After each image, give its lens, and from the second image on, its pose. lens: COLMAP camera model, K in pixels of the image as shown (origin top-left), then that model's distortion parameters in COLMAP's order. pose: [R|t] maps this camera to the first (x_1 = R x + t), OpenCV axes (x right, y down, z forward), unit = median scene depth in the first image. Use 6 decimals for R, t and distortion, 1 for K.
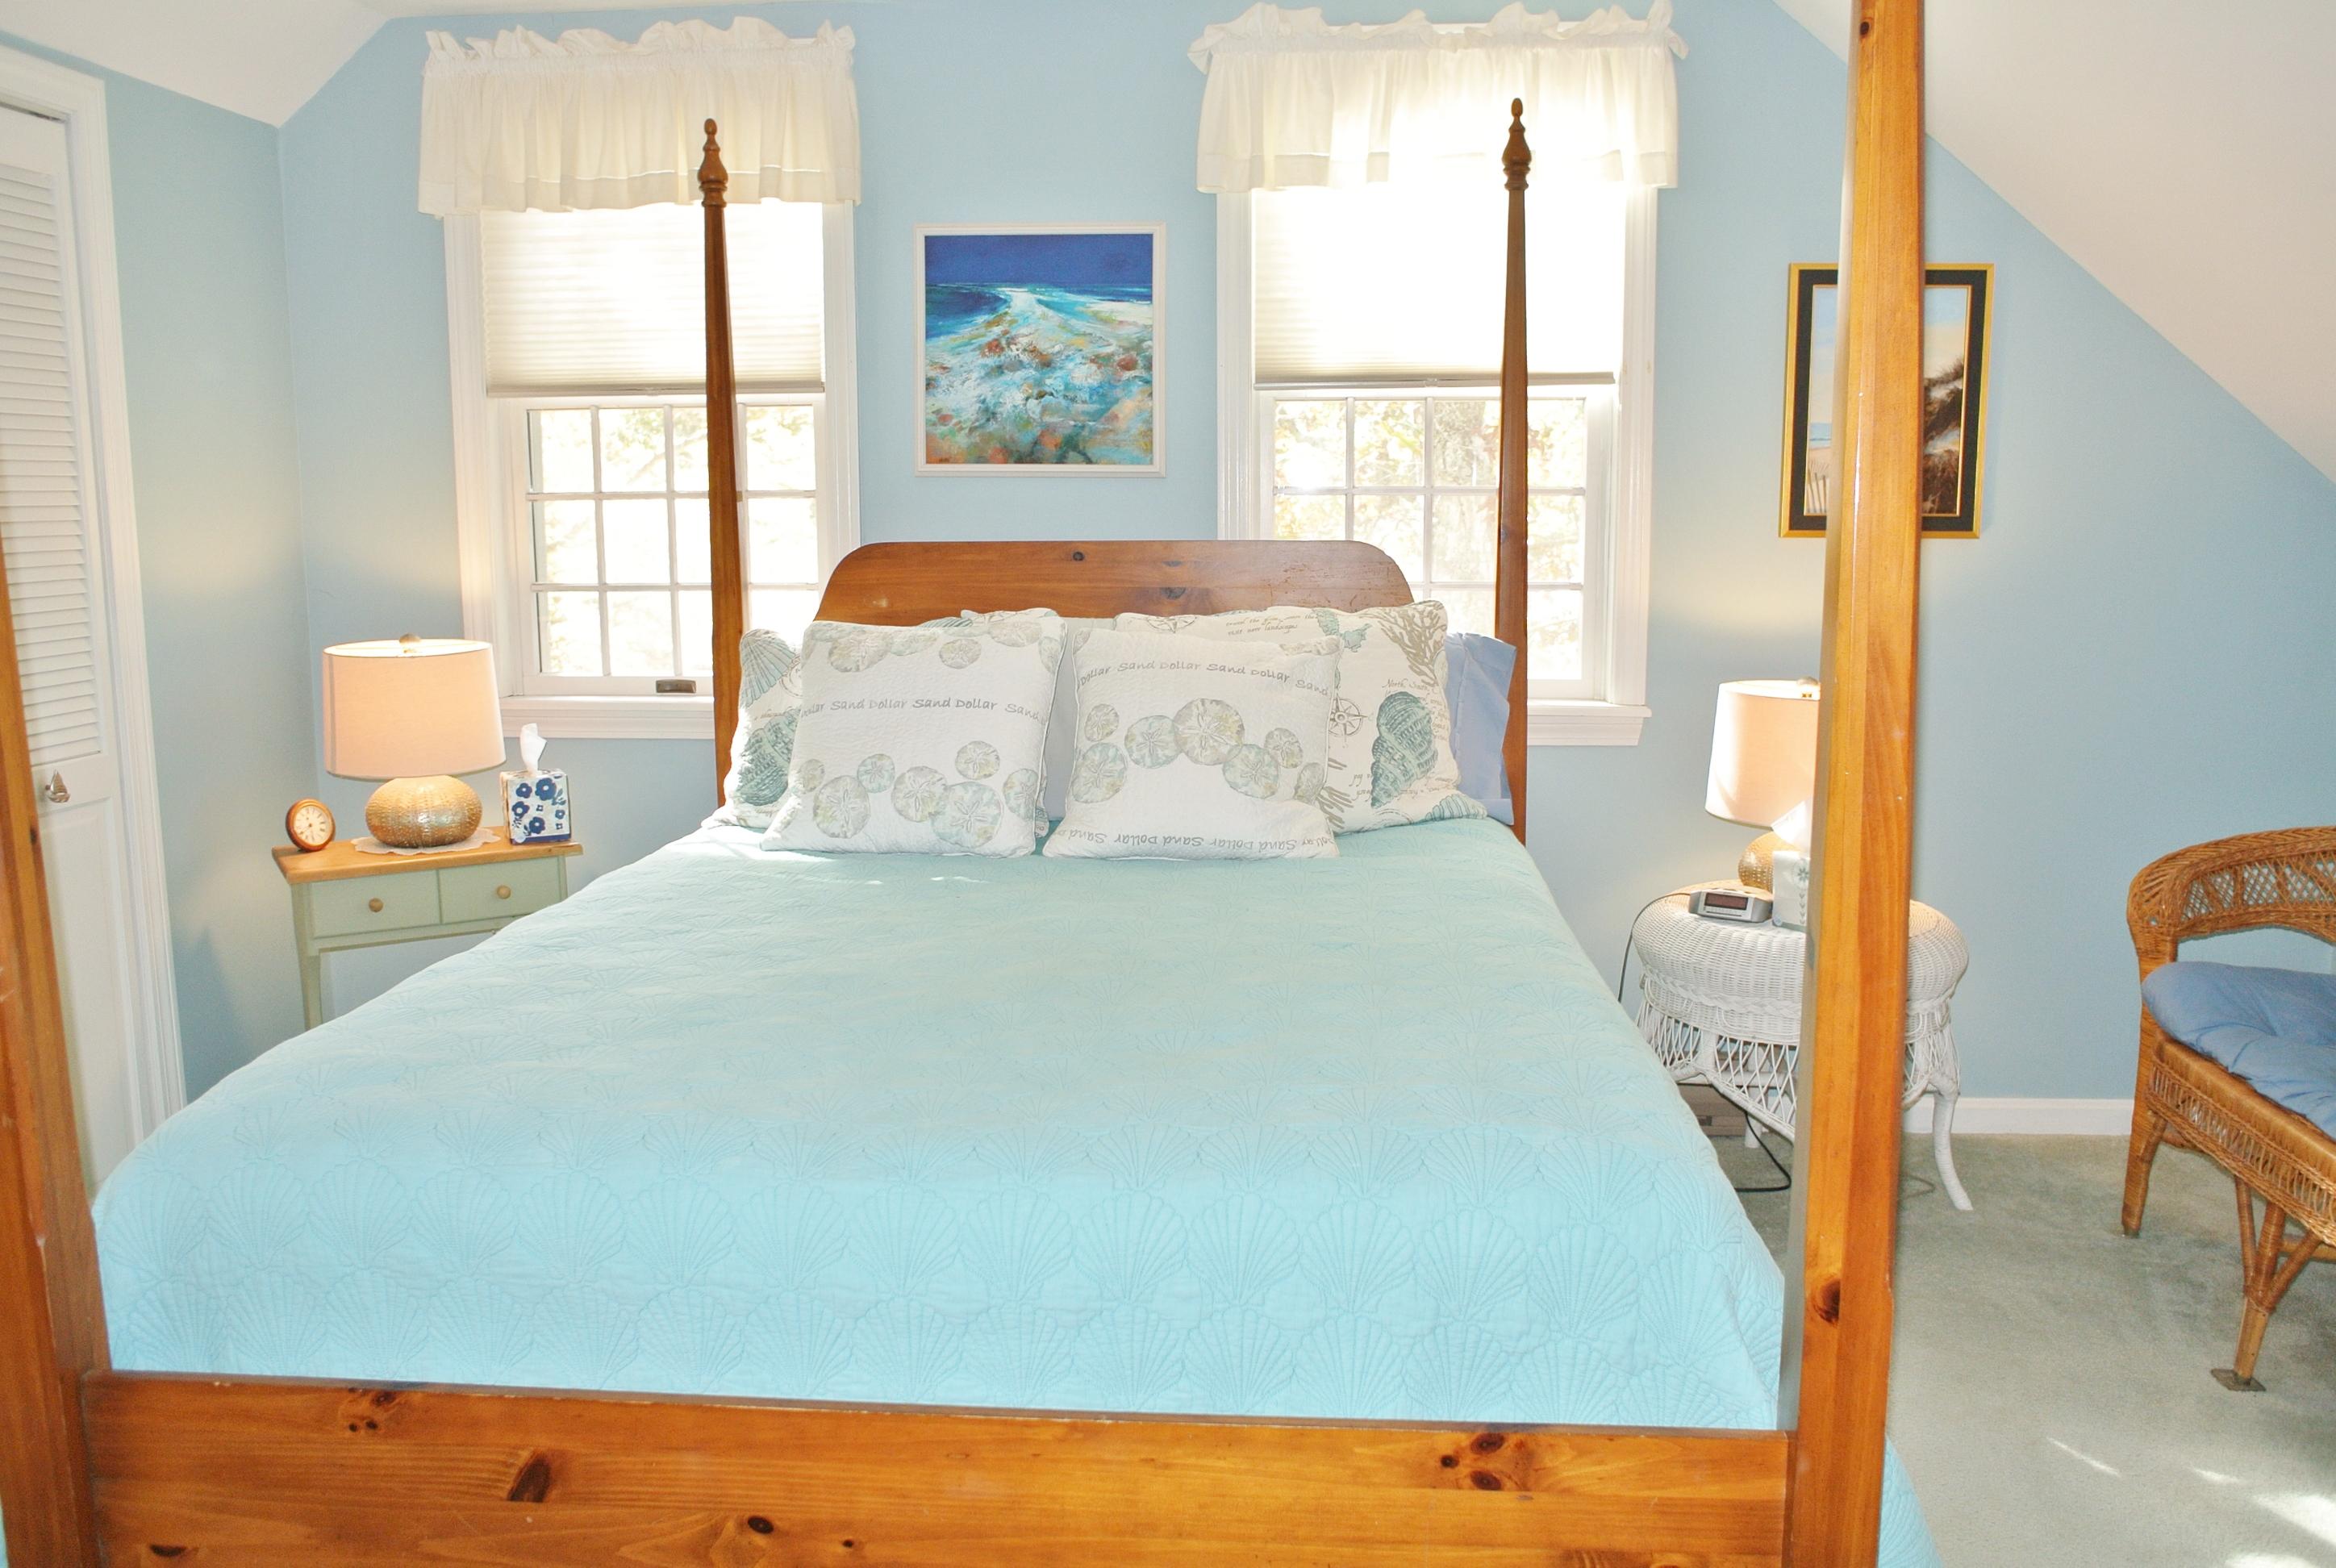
lens RADIAL K [[1837.6, 0, 1178.5], [0, 1837.6, 779.7], [0, 0, 1]] dist [-0.078346, 0.050289]
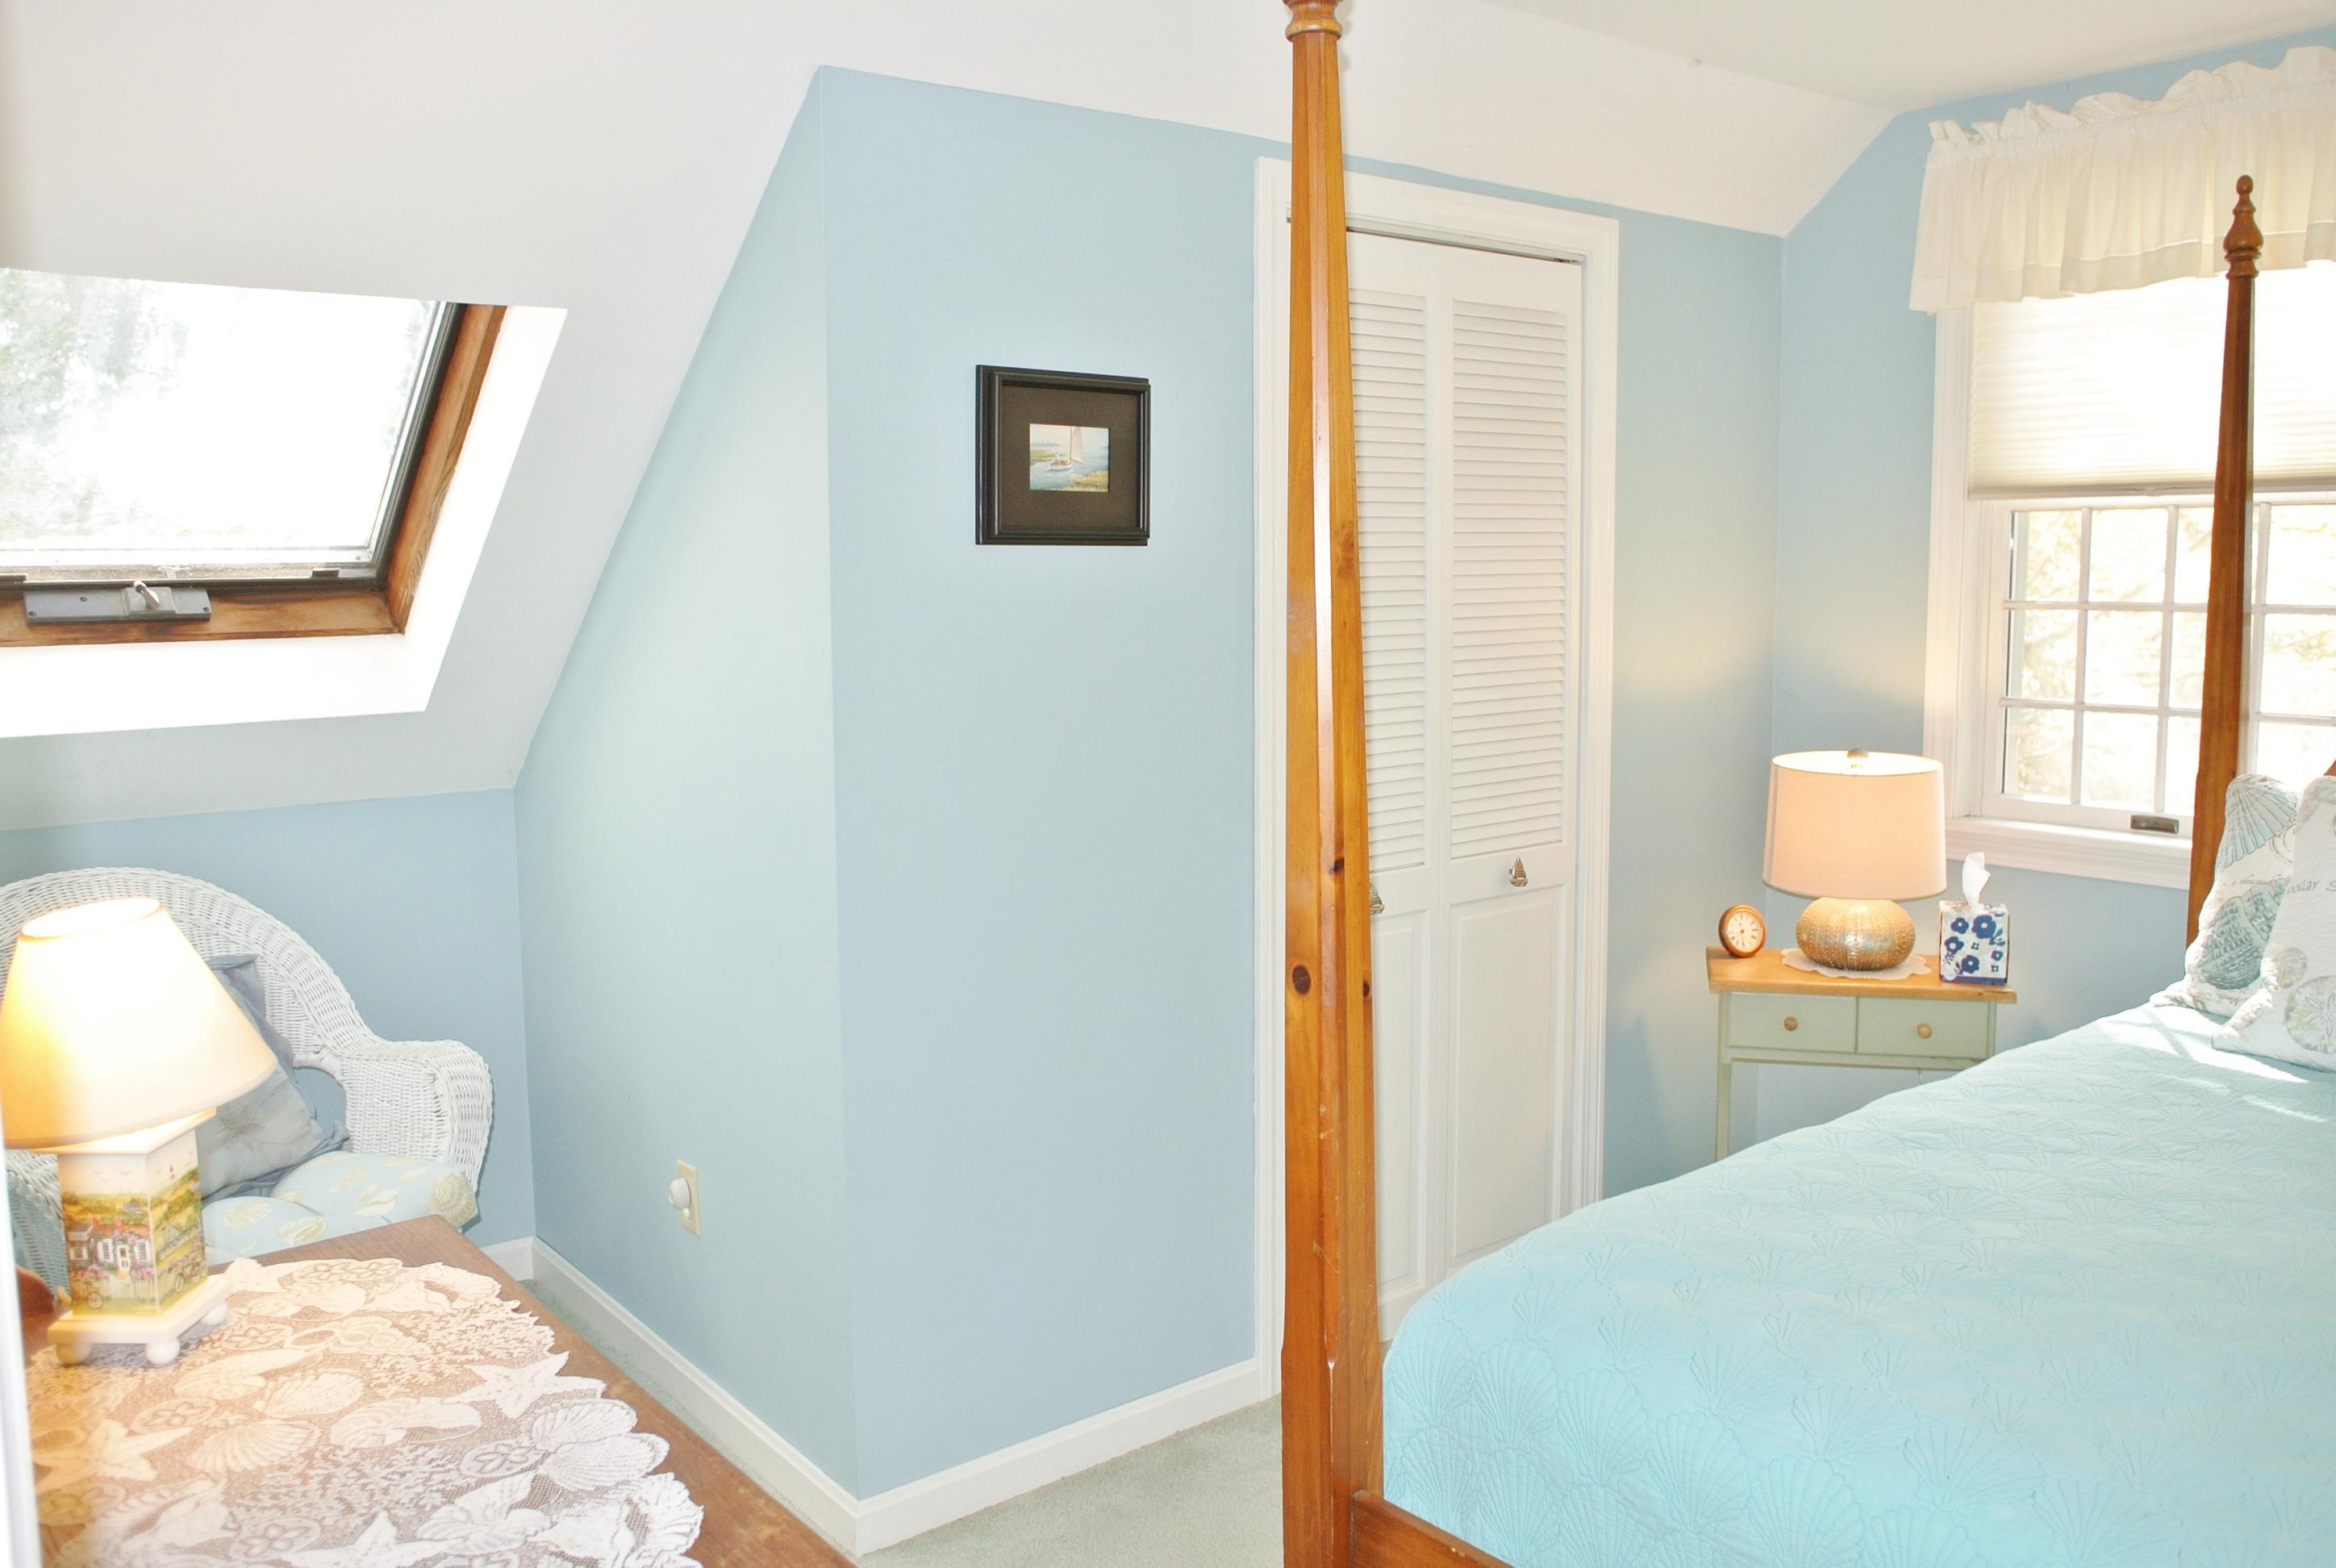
lens RADIAL K [[1837.6, 0, 1172.8], [0, 1837.6, 766.5], [0, 0, 1]] dist [-0.078346, 0.050289]
pose [[0.687070, 0.076214, -0.722583, 0.026494], [-0.100485, 0.994894, 0.009389, -0.042869], [0.719609, 0.066158, 0.691220, 0.066912]]
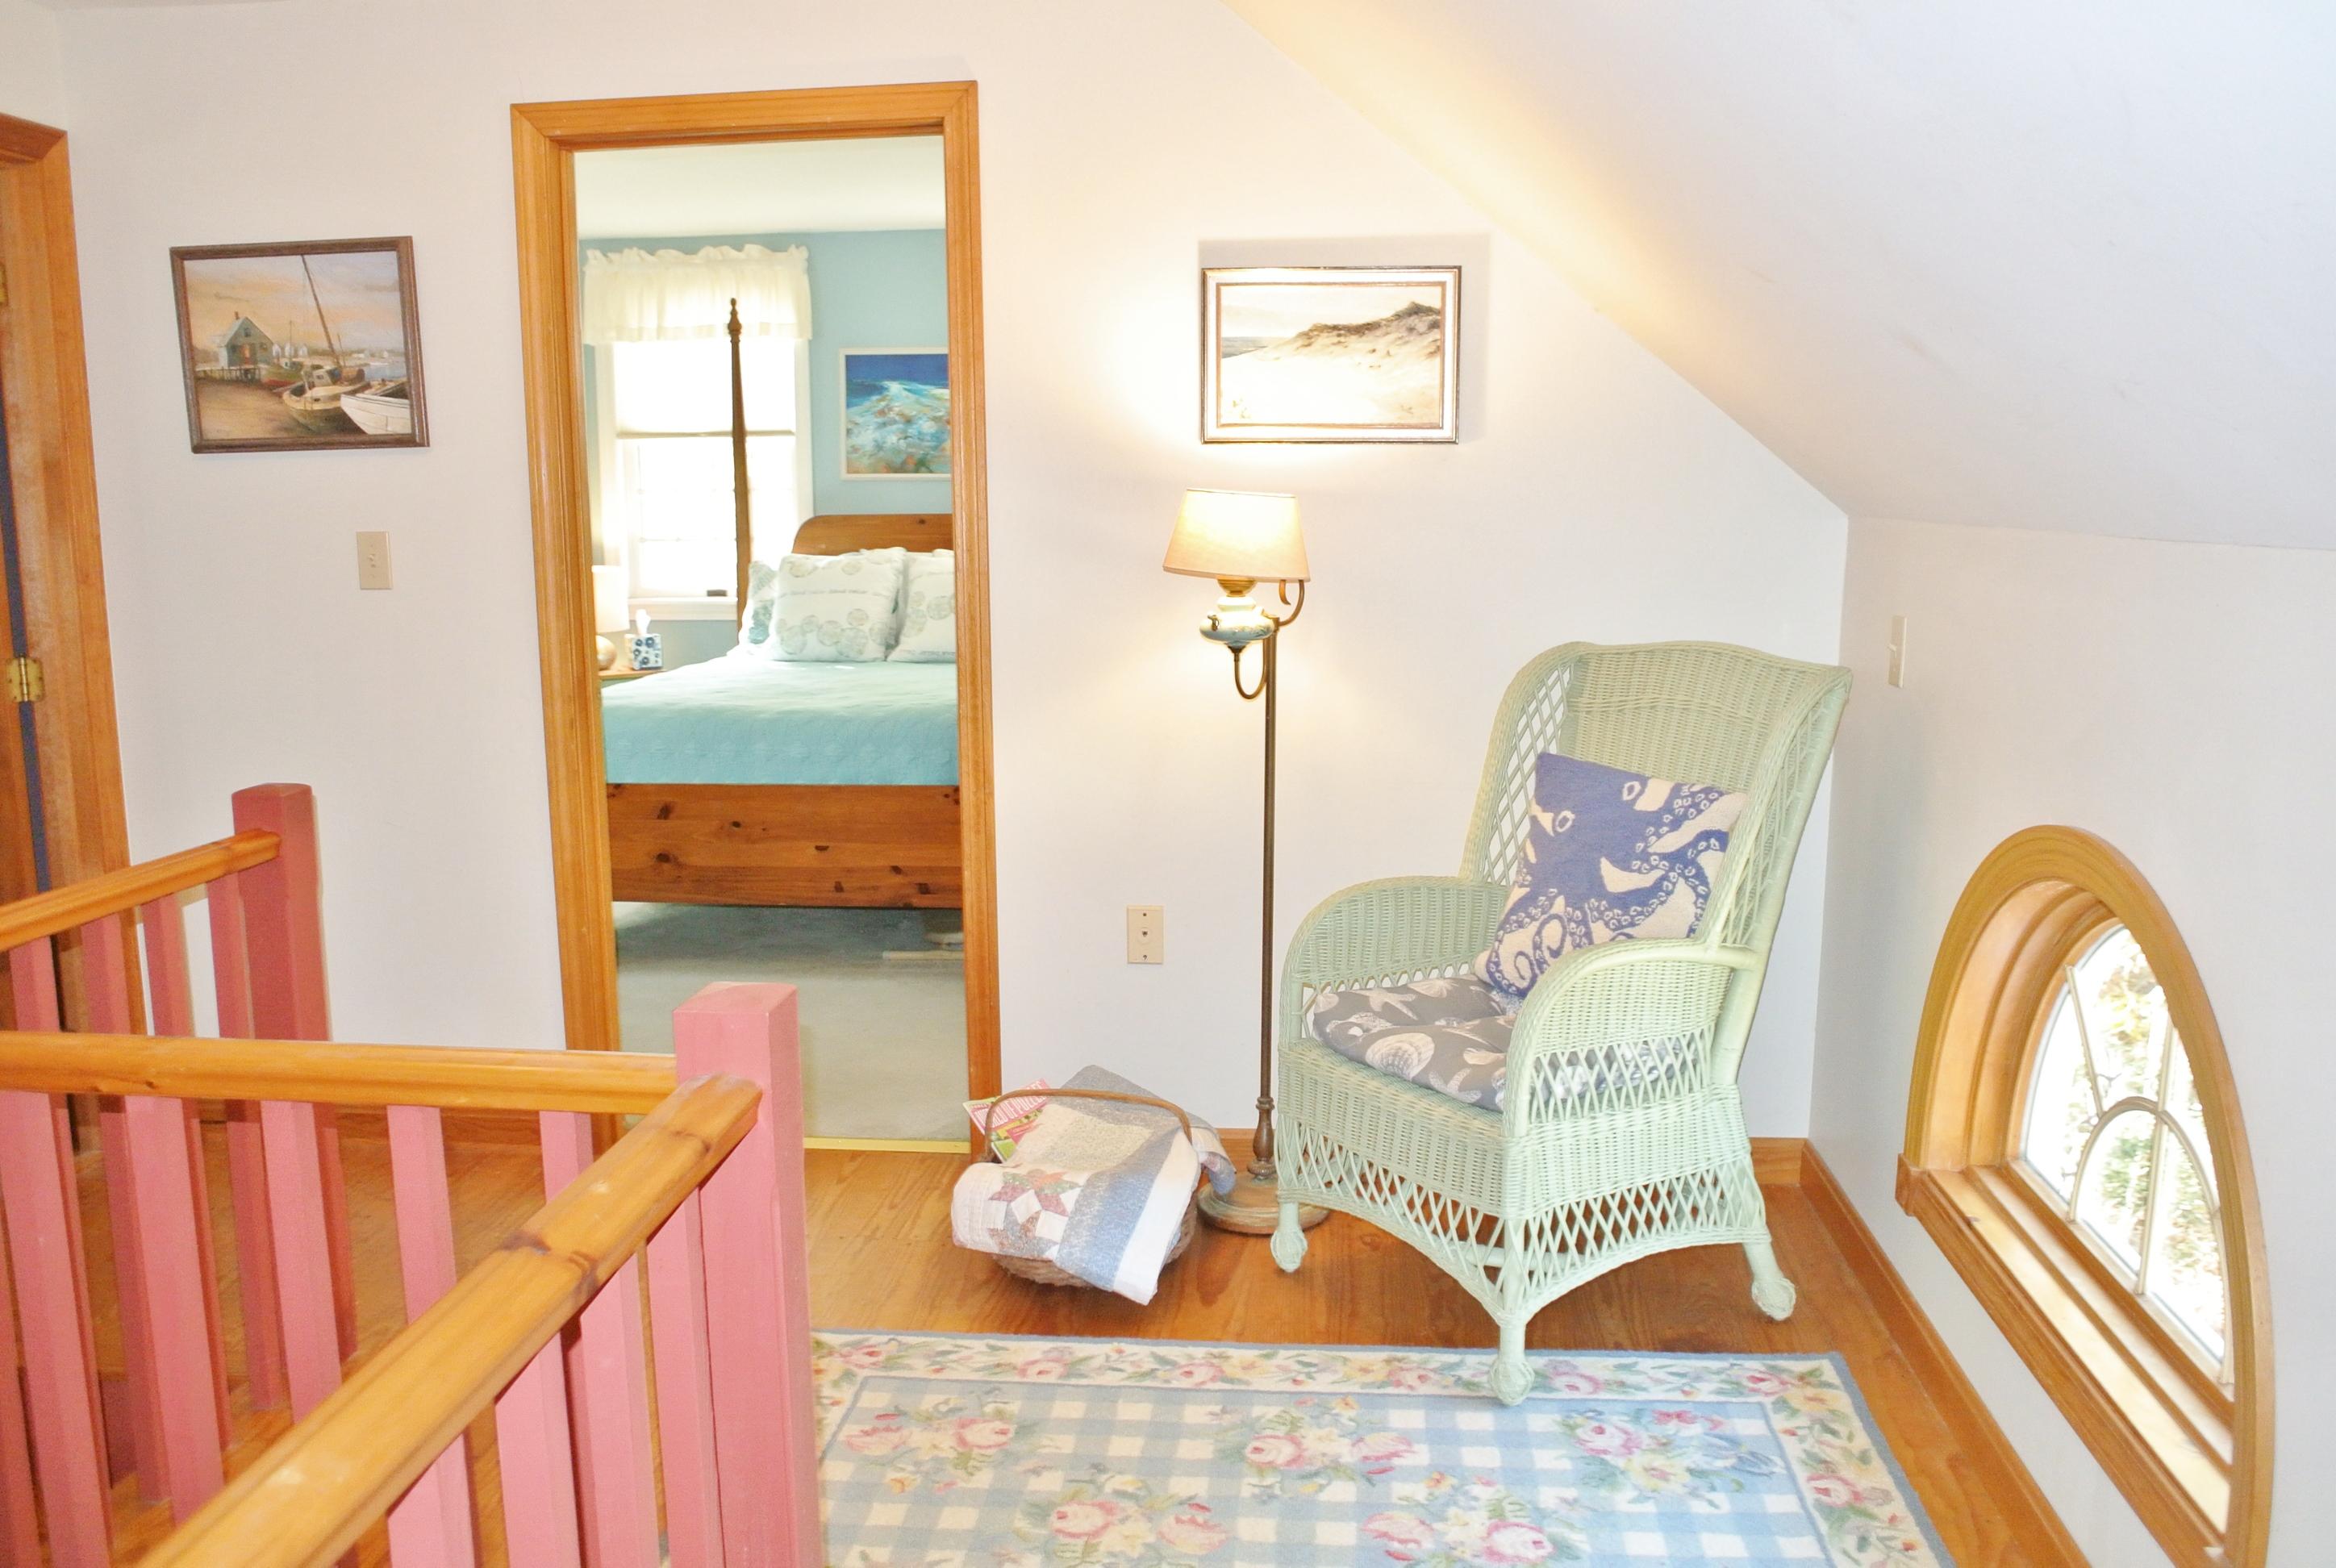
lens RADIAL K [[1837.6, 0, 1167.0], [0, 1837.6, 776.8], [0, 0, 1]] dist [-0.078346, 0.050289]
pose [[0.999461, 0.001242, -0.032807, 0.270223], [-0.000942, 0.999958, 0.009147, 0.130890], [0.032817, -0.009111, 0.999420, -0.937125]]
